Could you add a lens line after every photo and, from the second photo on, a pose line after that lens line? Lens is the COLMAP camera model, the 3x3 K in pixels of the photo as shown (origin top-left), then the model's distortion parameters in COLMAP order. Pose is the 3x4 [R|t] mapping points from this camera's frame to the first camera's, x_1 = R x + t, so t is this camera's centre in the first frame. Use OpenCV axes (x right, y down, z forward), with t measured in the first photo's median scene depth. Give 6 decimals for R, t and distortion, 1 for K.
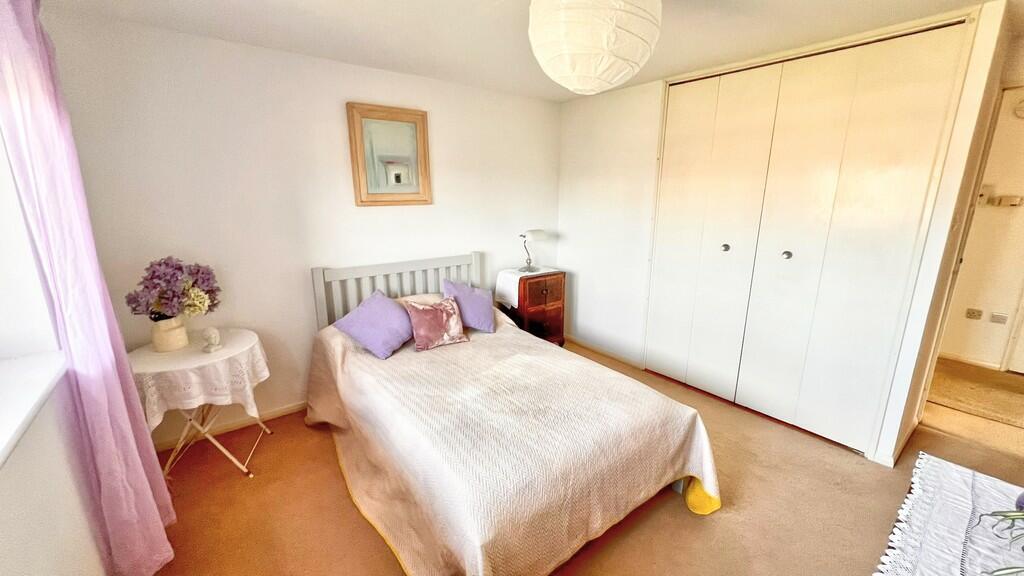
lens RADIAL K [[402.1, 0, 511.5], [0, 402.1, 288.1], [0, 0, 1]] dist [-0.000339, 0.000009]
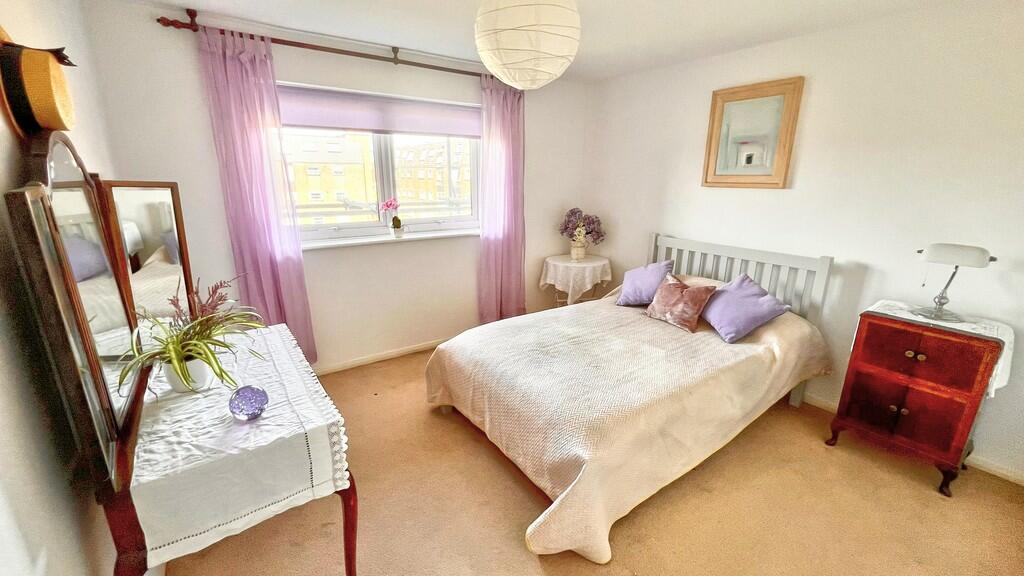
lens RADIAL K [[411.1, 0, 512.1], [0, 411.1, 285.0], [0, 0, 1]] dist [0.001008, 0.000120]
pose [[-0.041767, 0.260379, -0.964603, 0.781168], [-0.237398, 0.935210, 0.262724, -0.121692], [0.970514, 0.239967, 0.022753, 0.524894]]
